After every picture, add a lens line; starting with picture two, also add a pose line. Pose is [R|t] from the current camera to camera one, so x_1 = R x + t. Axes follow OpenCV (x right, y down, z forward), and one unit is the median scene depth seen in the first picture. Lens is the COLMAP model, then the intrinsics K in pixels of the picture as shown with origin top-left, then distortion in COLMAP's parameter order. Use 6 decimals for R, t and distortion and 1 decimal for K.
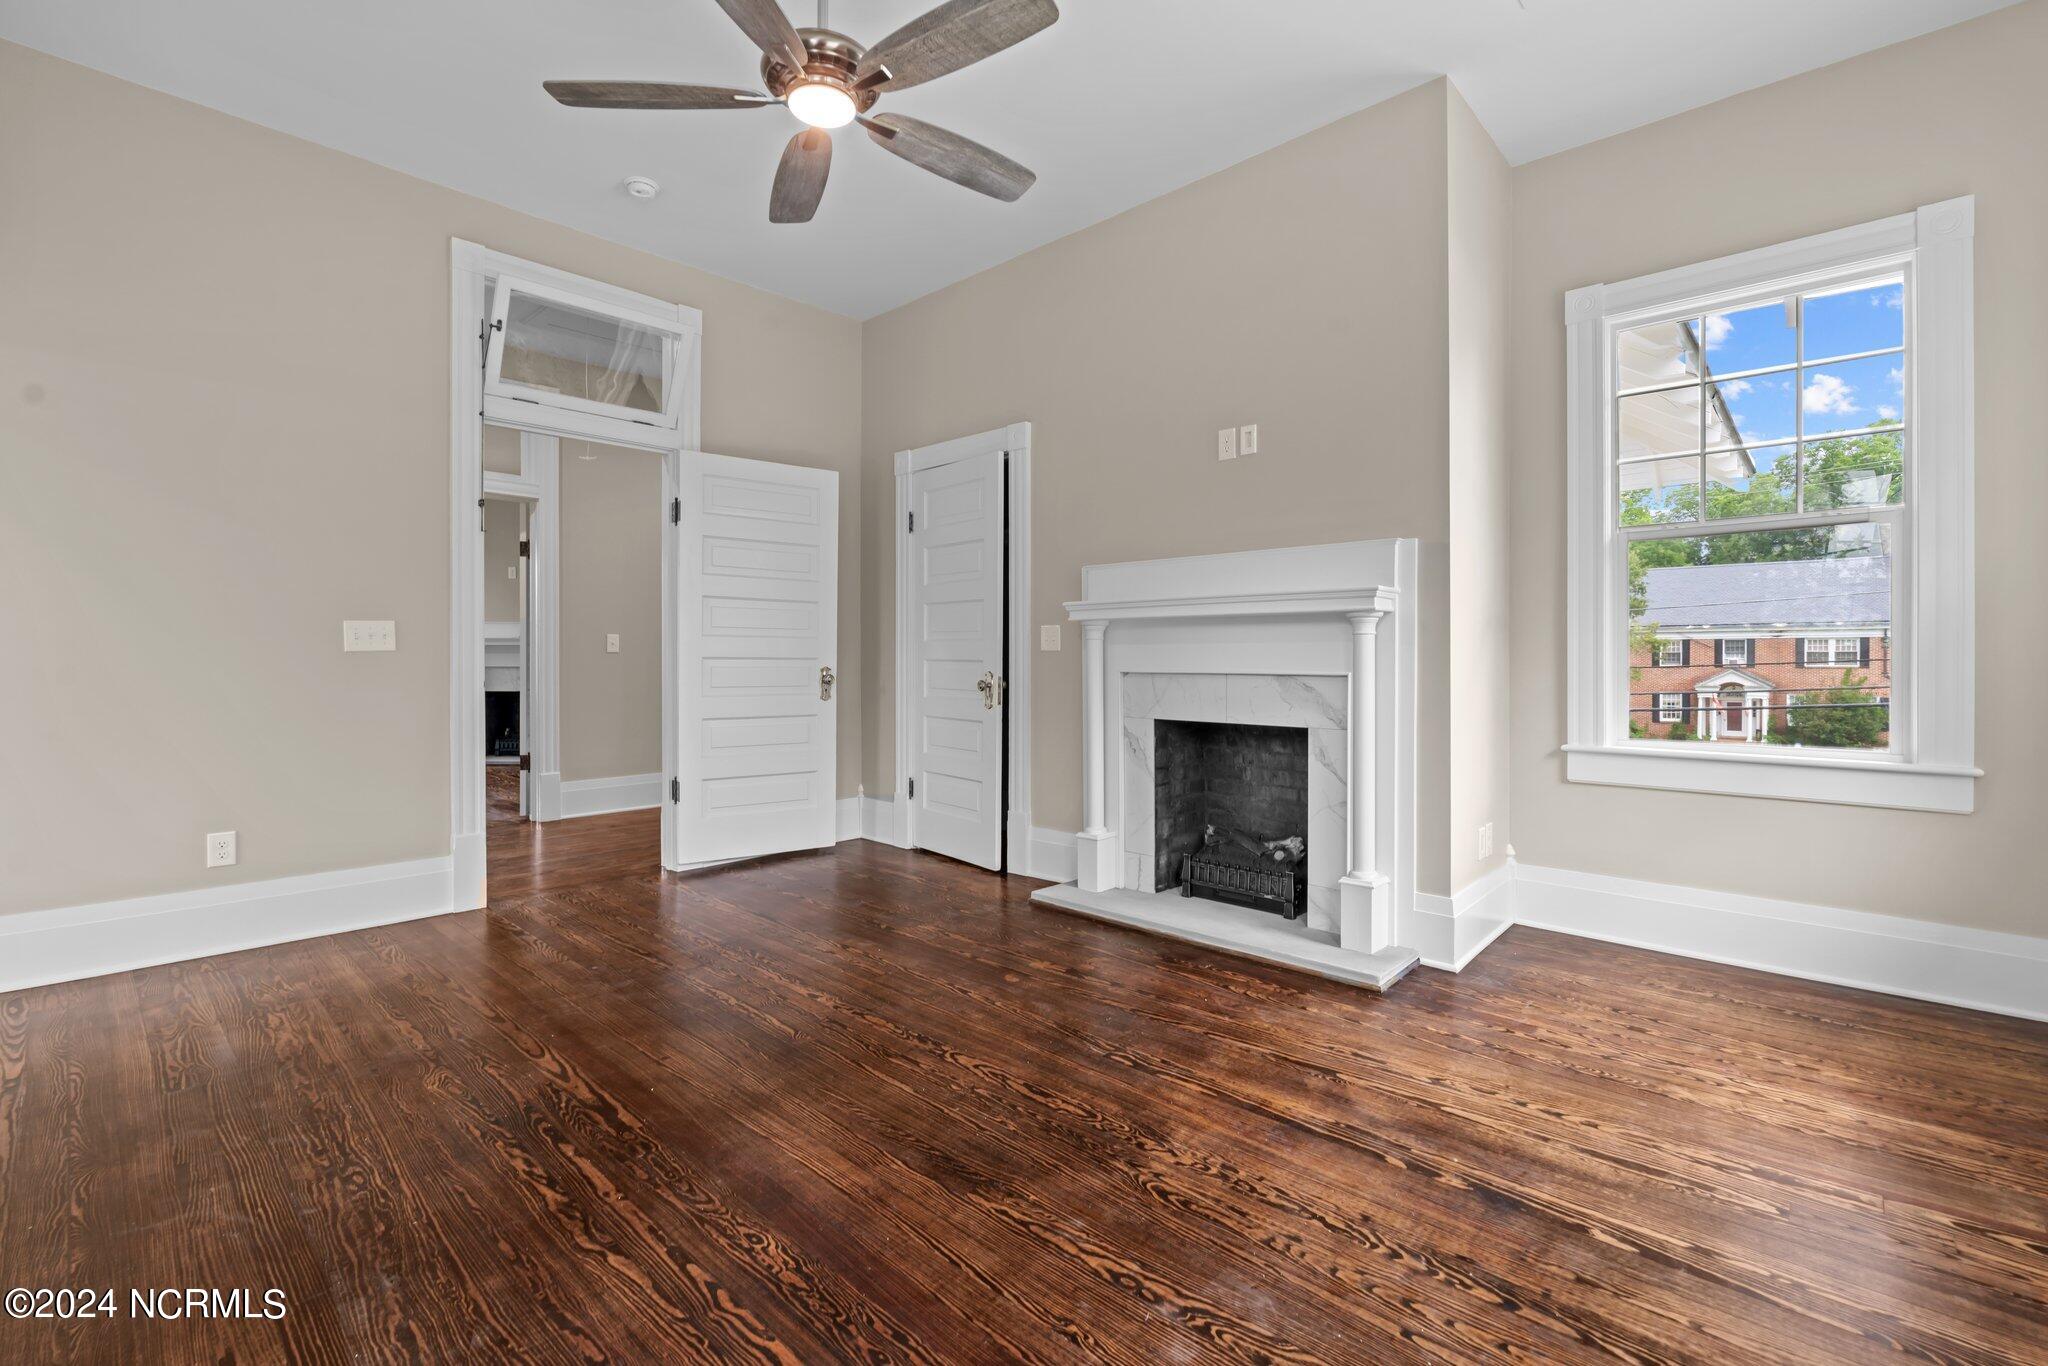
lens RADIAL K [[909.3, 0, 1023.8], [0, 909.3, 667.8], [0, 0, 1]] dist [-0.009519, 0.001155]
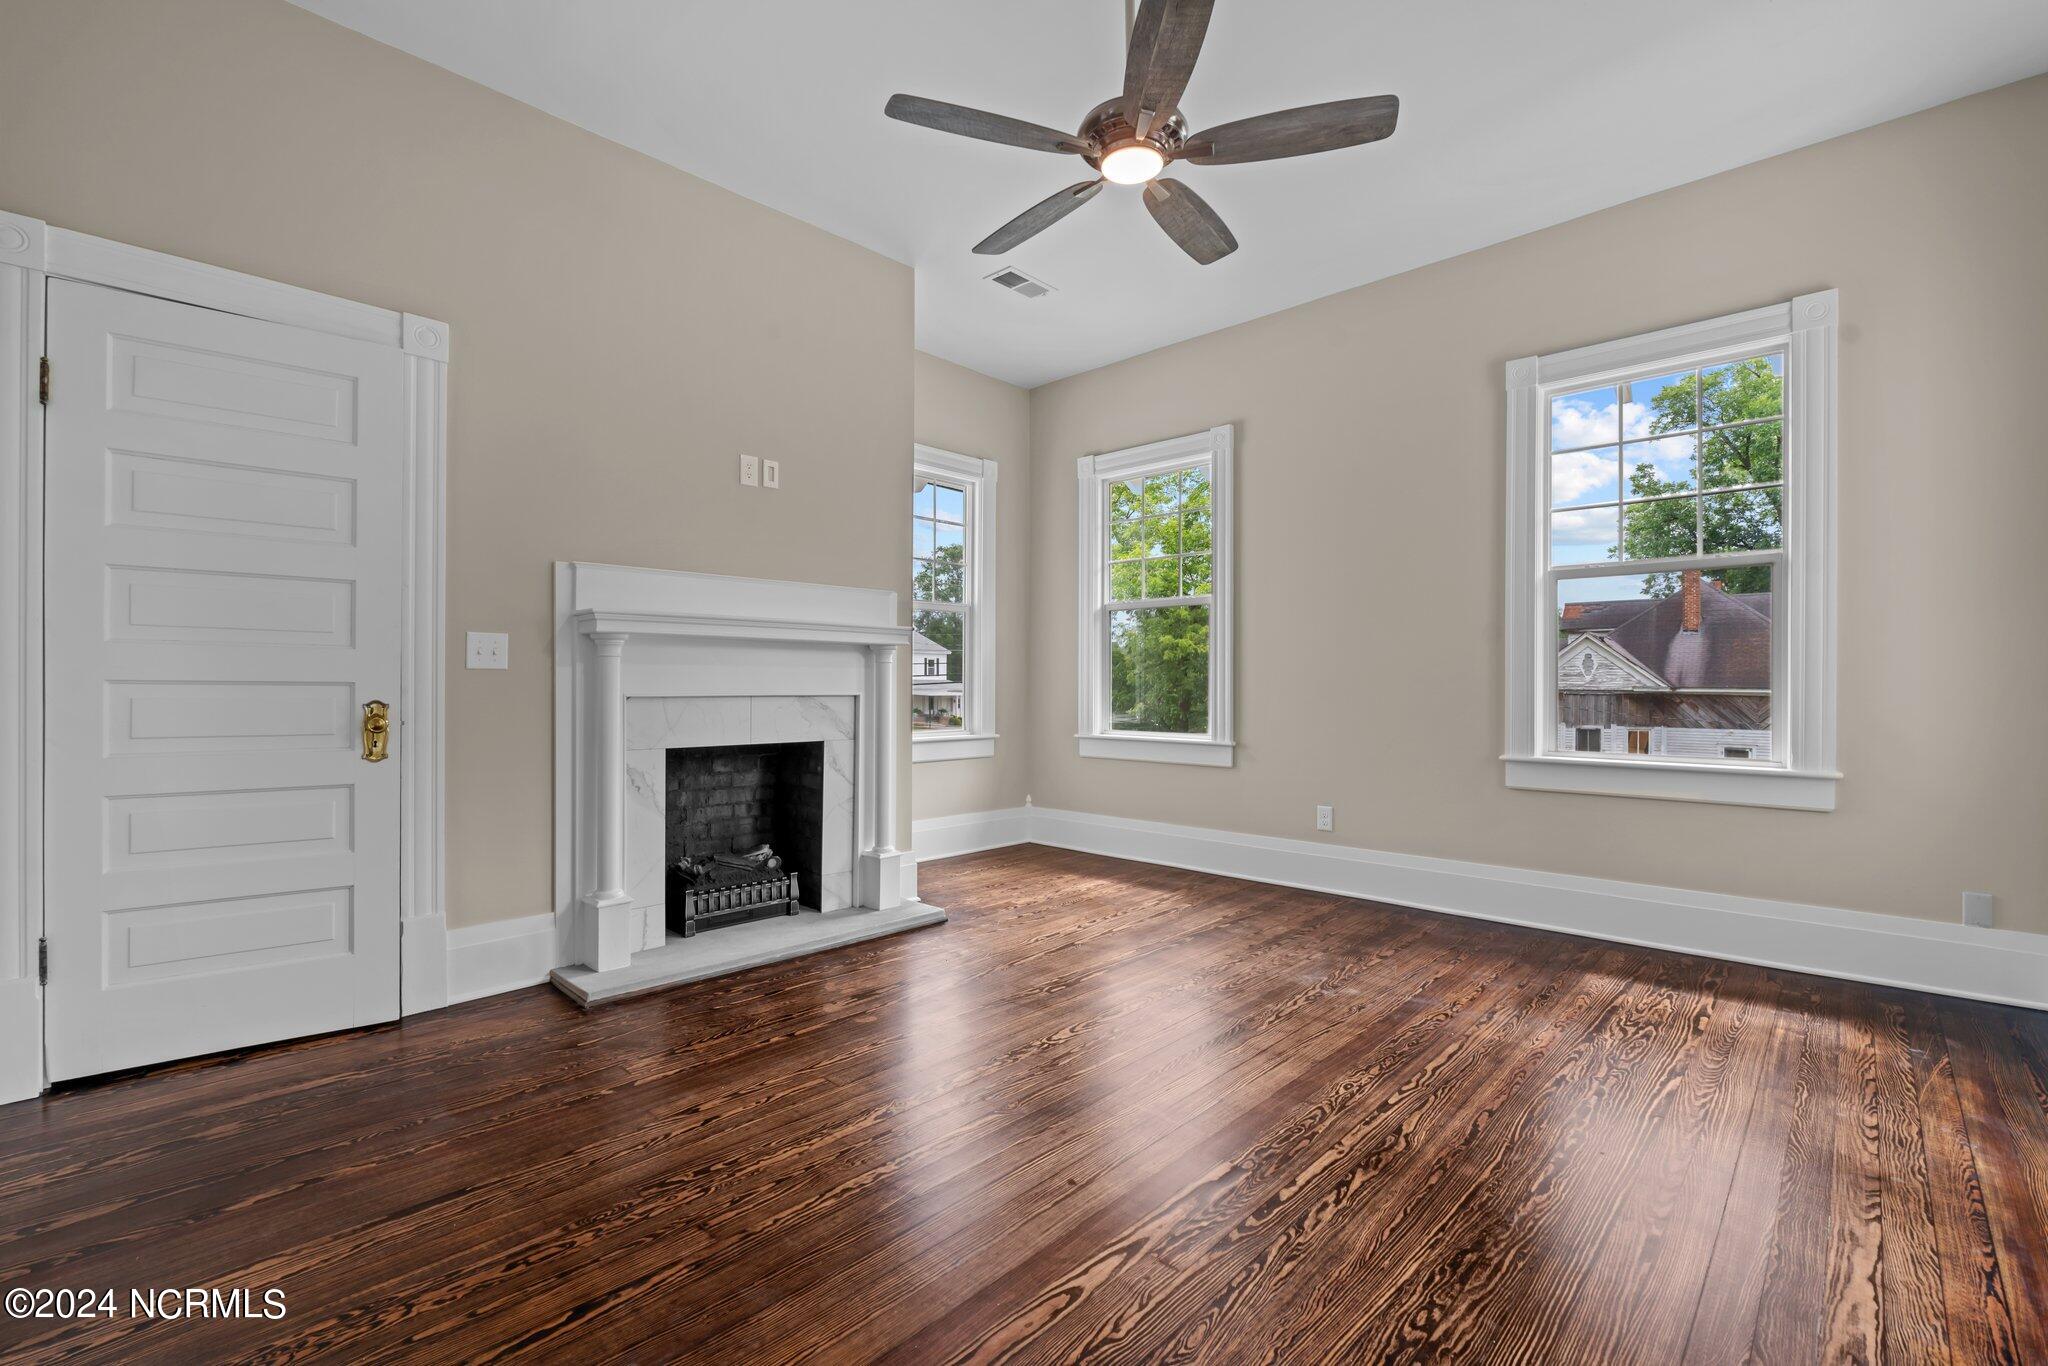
lens RADIAL K [[909.3, 0, 1024.0], [0, 909.3, 684.8], [0, 0, 1]] dist [-0.009519, 0.001155]
pose [[-0.004481, -0.001379, 0.999989, -1.282299], [0.006112, 0.999980, 0.001406, -0.008473], [-0.999971, 0.006118, -0.004472, 1.122684]]
